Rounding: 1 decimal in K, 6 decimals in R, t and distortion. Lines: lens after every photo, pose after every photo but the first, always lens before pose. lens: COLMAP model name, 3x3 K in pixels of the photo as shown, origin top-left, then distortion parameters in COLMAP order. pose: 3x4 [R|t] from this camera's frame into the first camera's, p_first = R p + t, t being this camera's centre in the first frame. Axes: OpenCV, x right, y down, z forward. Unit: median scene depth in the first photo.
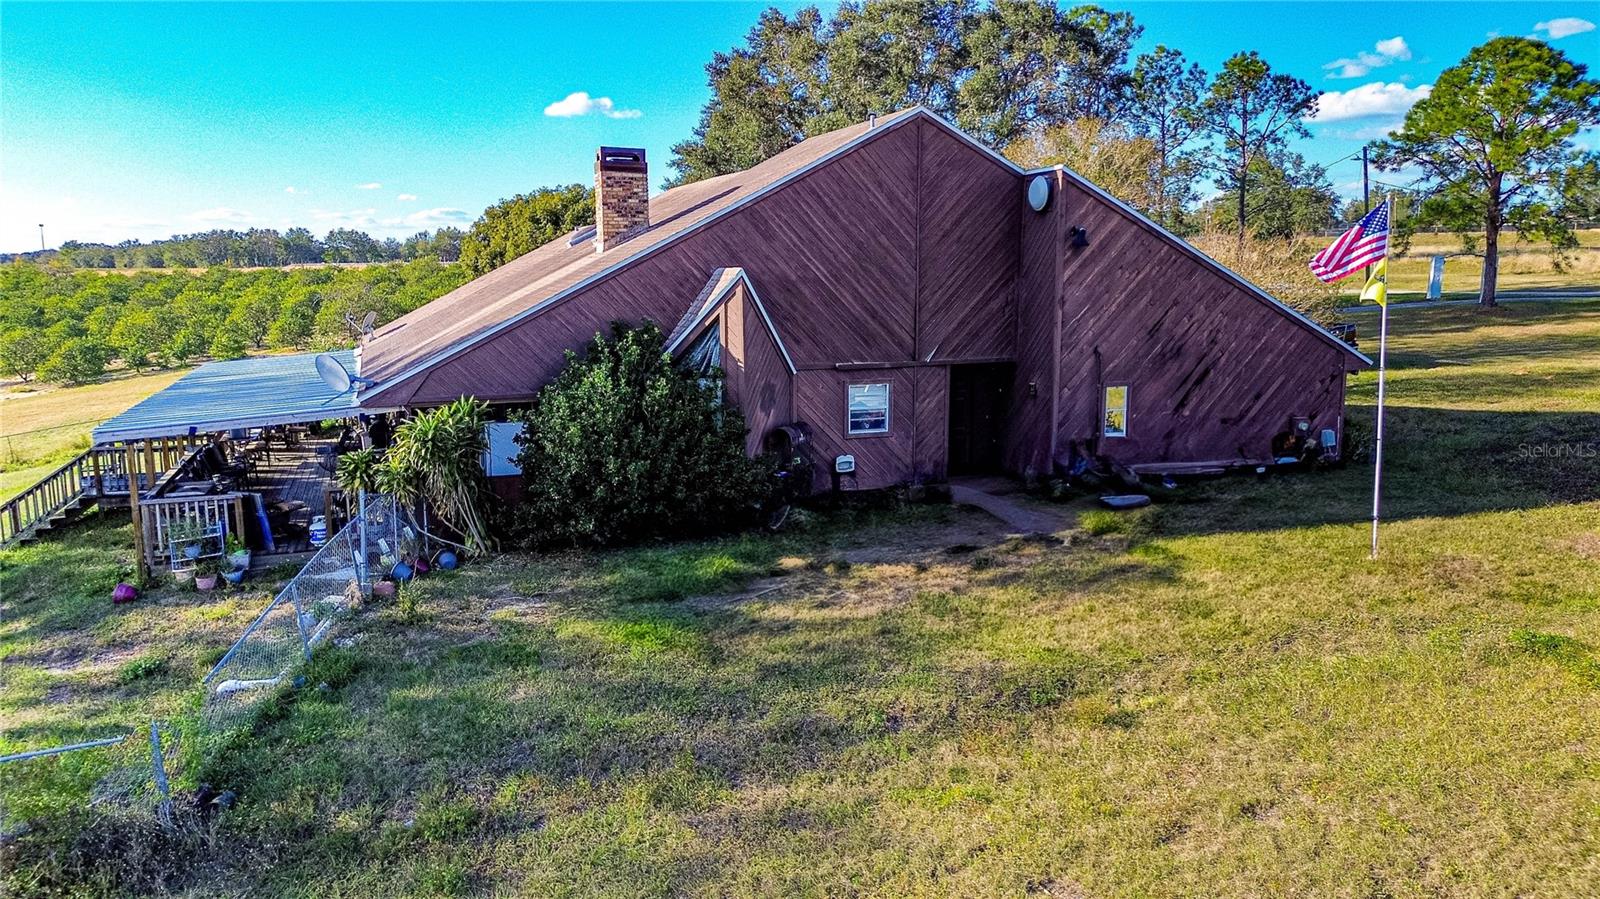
lens RADIAL K [[1076.4, 0, 799.8], [0, 1076.4, 451.1], [0, 0, 1]] dist [-0.011376, -0.007721]
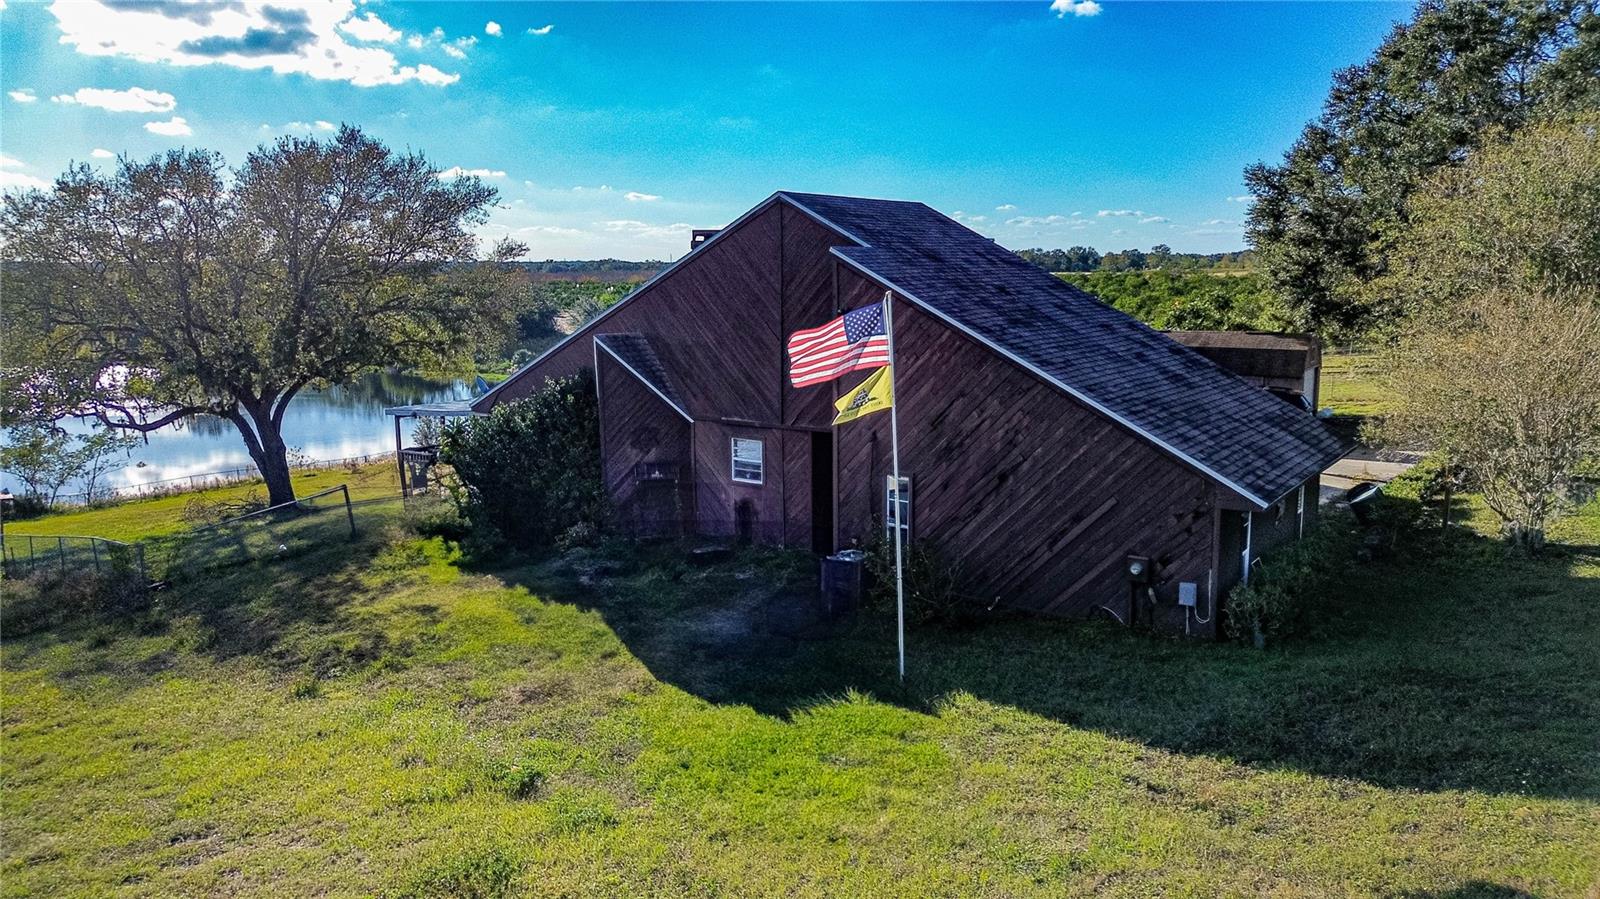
lens RADIAL K [[1076.4, 0, 799.7], [0, 1076.4, 448.8], [0, 0, 1]] dist [-0.011376, -0.007721]
pose [[0.601067, 0.138169, -0.787164, 0.976781], [-0.138158, 0.988077, 0.067939, -0.135128], [0.787166, 0.067917, 0.612990, 0.350395]]
